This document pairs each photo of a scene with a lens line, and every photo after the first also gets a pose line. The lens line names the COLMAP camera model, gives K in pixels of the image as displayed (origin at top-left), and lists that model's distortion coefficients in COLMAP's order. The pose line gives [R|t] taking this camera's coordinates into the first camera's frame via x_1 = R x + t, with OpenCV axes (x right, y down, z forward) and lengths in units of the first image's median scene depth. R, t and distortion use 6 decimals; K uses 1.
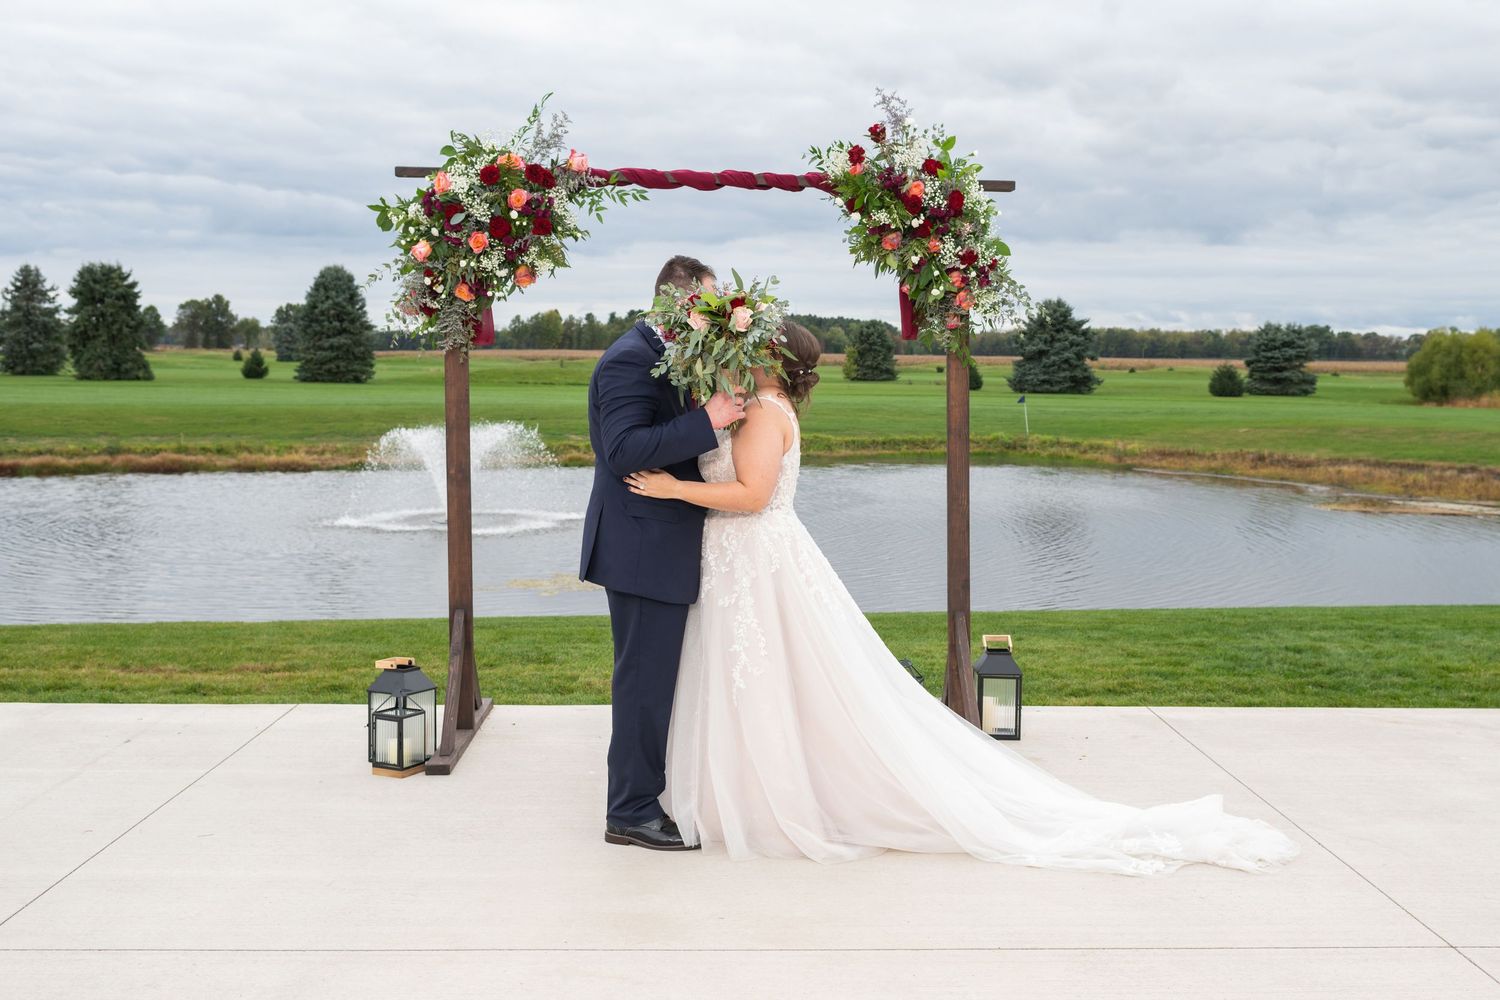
lens RADIAL K [[1694.9, 0, 810.9], [0, 1694.9, 488.7], [0, 0, 1]] dist [0.003926, -0.008135]
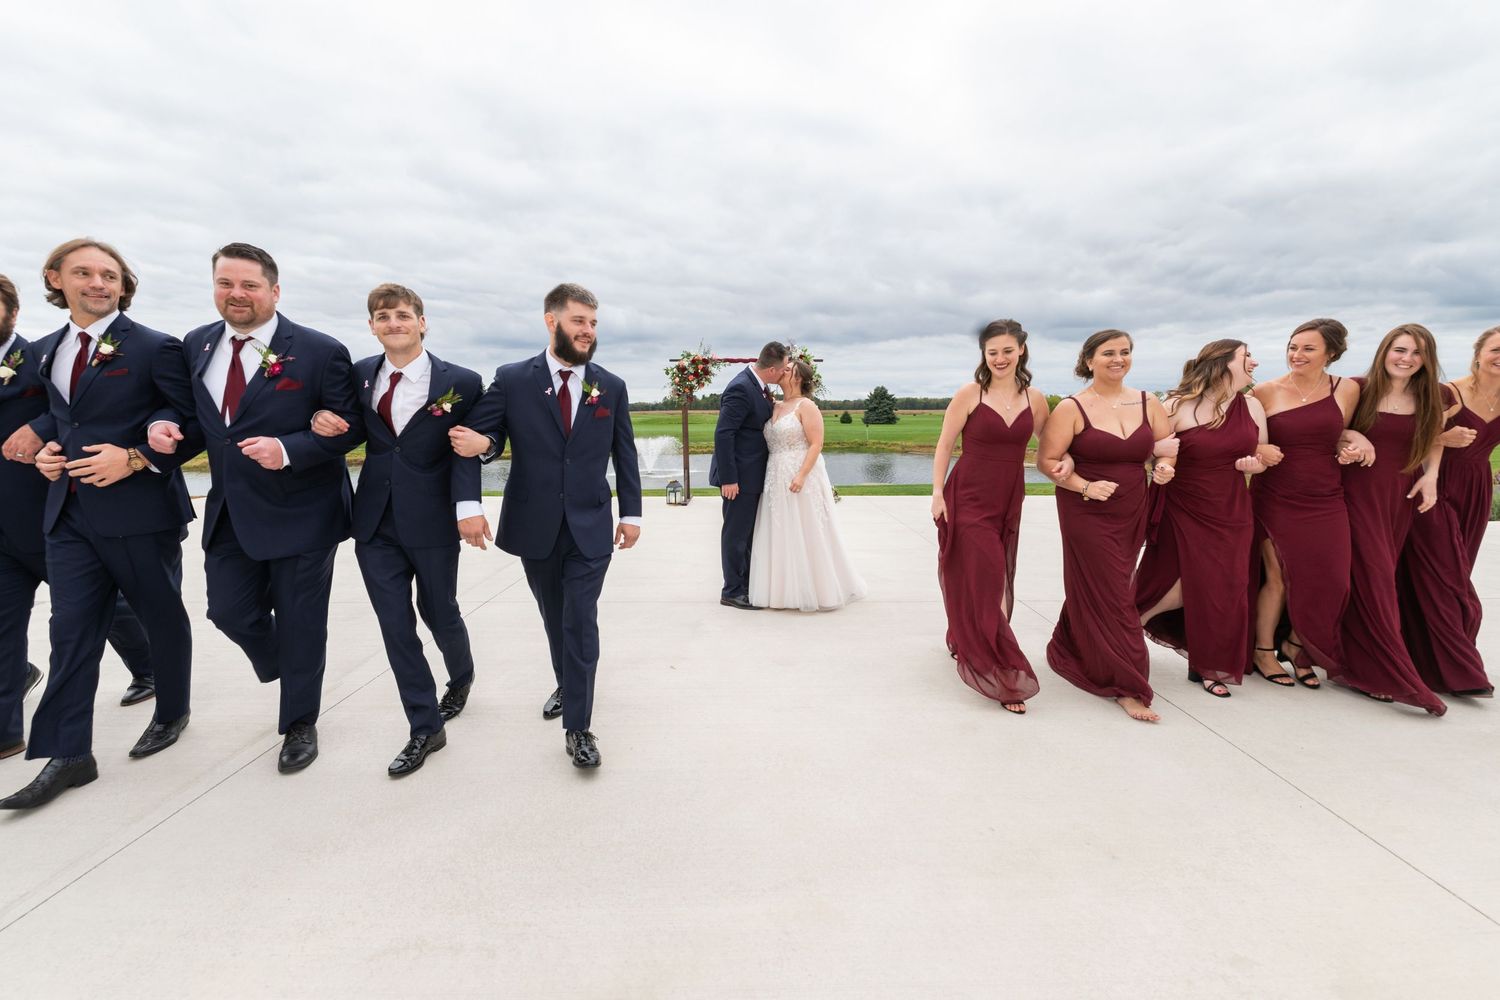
lens RADIAL K [[731.1, 0, 754.2], [0, 731.1, 509.5], [0, 0, 1]] dist [-0.000659, -0.000067]
pose [[0.998915, -0.010579, -0.045348, 0.005945], [0.012988, 0.998502, 0.053154, 0.013949], [0.044718, -0.053685, 0.997556, -0.133365]]
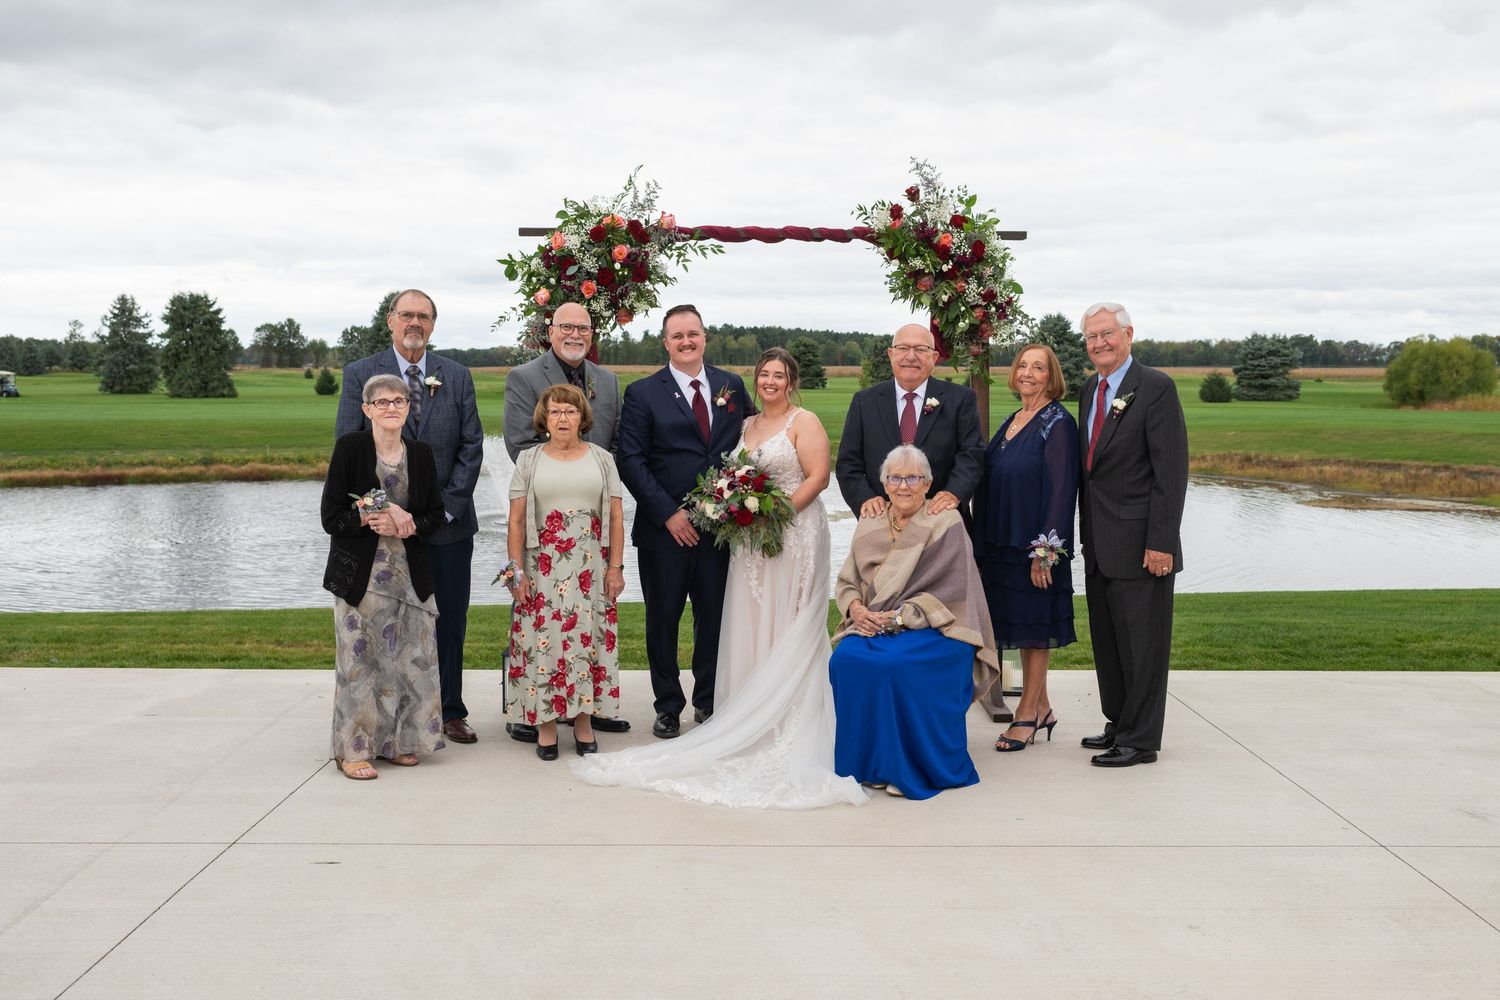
lens RADIAL K [[1578.6, 0, 757.1], [0, 1578.6, 503.6], [0, 0, 1]] dist [0.000669, -0.007505]
pose [[0.999015, -0.007102, -0.043798, -0.004230], [0.007441, 0.999943, 0.007596, 0.000410], [0.043742, -0.007914, 0.999012, -0.023662]]
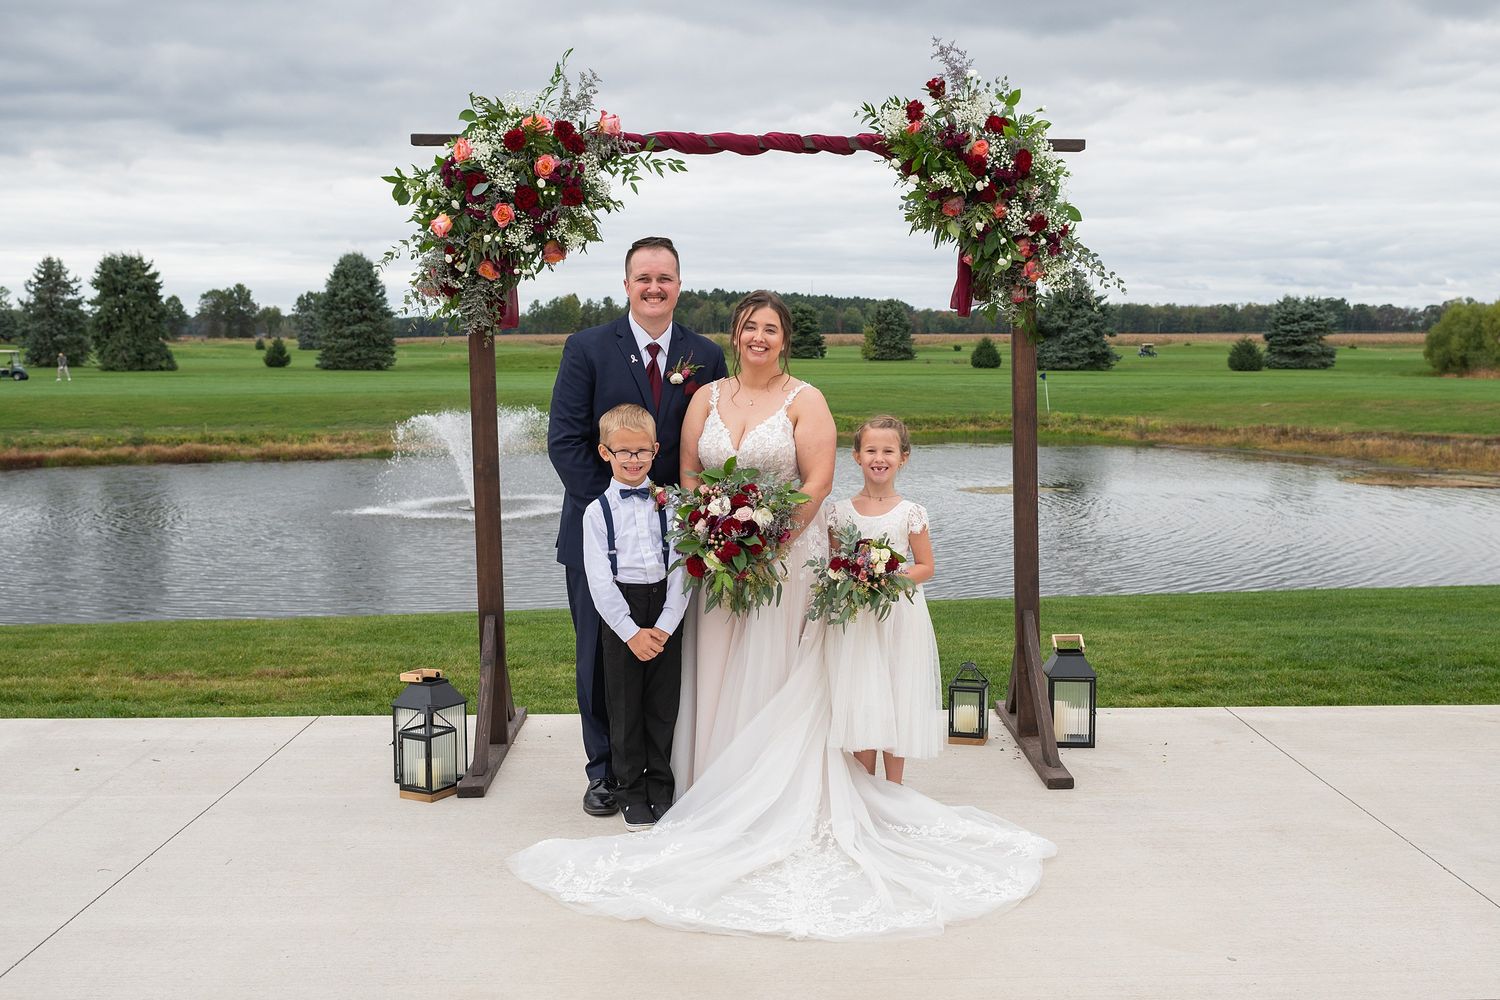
lens RADIAL K [[1667.2, 0, 805.0], [0, 1667.2, 517.0], [0, 0, 1]] dist [0.001441, 0.004867]
pose [[0.999822, -0.013511, -0.013174, -0.003972], [0.013894, 0.999470, 0.029430, -0.001093], [0.012770, -0.029608, 0.999480, 0.016466]]
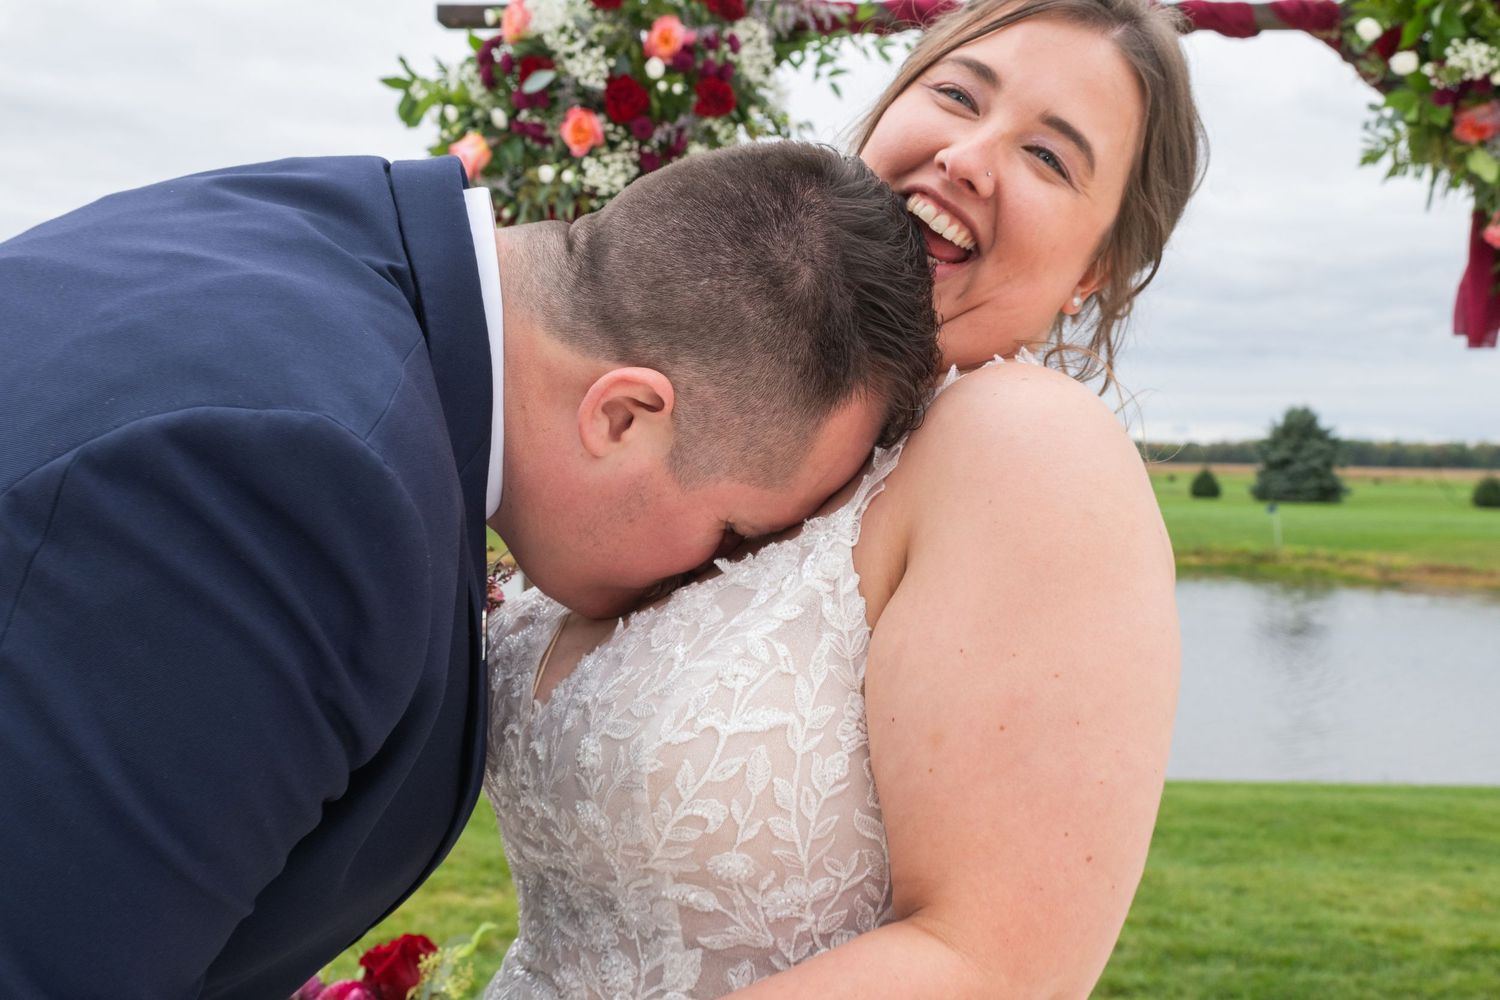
lens RADIAL K [[1578.6, 0, 757.1], [0, 1578.6, 503.6], [0, 0, 1]] dist [0.000669, -0.007505]
pose [[0.985671, 0.013273, -0.168155, -0.012194], [-0.022412, 0.998366, -0.052563, -0.003241], [0.167183, 0.055579, 0.984358, 0.098109]]
